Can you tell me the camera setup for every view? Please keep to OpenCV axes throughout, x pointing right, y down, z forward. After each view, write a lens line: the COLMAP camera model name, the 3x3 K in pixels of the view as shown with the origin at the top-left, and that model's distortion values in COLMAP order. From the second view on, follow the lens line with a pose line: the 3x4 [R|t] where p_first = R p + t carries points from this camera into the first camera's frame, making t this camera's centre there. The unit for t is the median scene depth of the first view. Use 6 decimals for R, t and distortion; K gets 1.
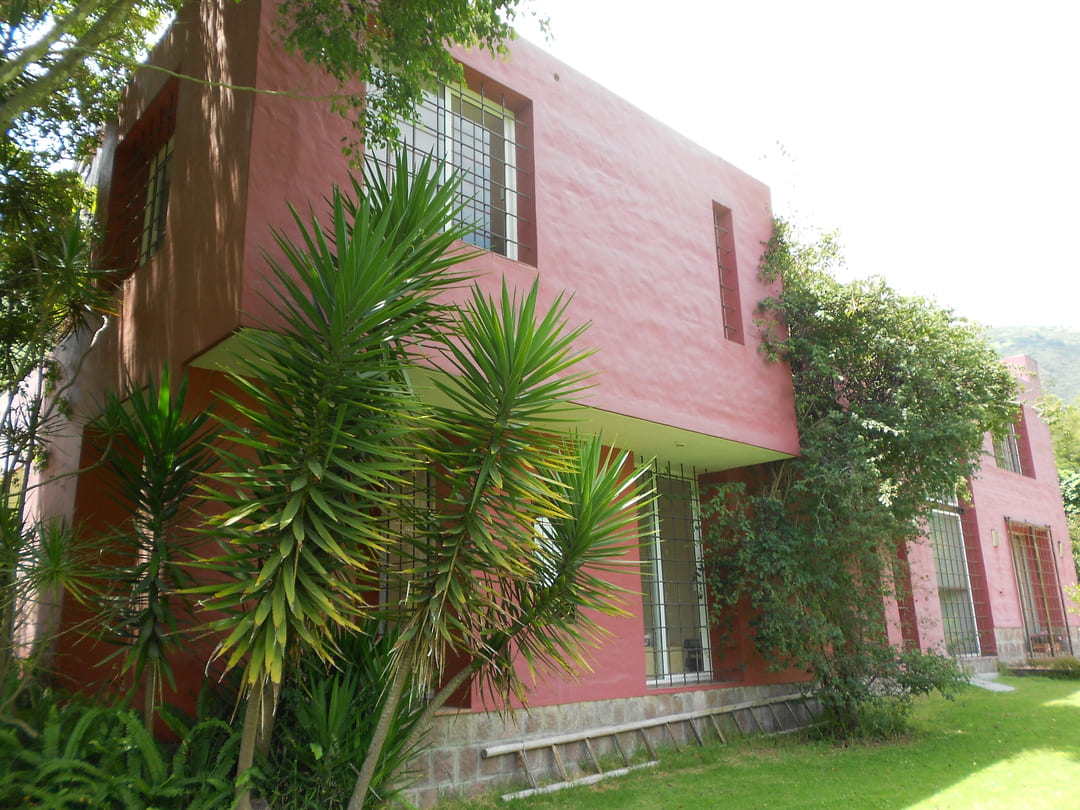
lens RADIAL K [[858.3, 0, 541.1], [0, 858.3, 402.4], [0, 0, 1]] dist [0.012881, -0.004719]
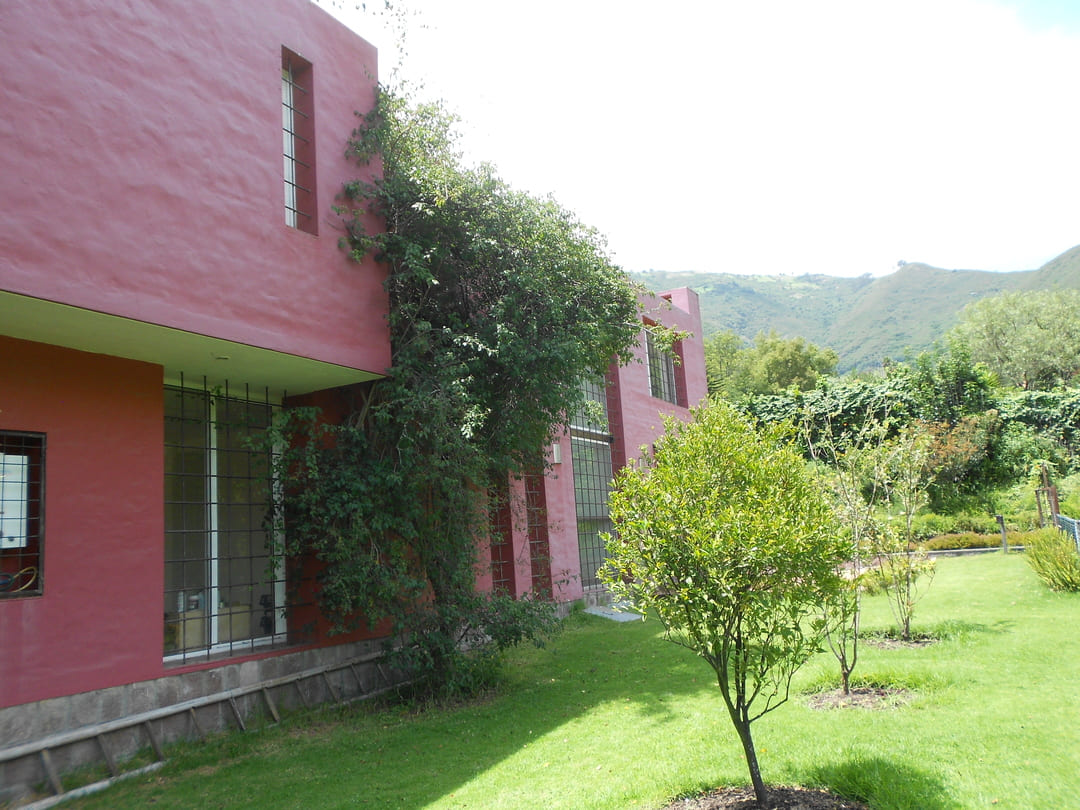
lens RADIAL K [[858.3, 0, 540.6], [0, 858.3, 405.2], [0, 0, 1]] dist [0.012881, -0.004719]
pose [[0.952860, 0.010822, 0.303219, 0.200340], [-0.037040, 0.996038, 0.080848, 0.018158], [-0.301142, -0.088268, 0.949485, 0.168755]]
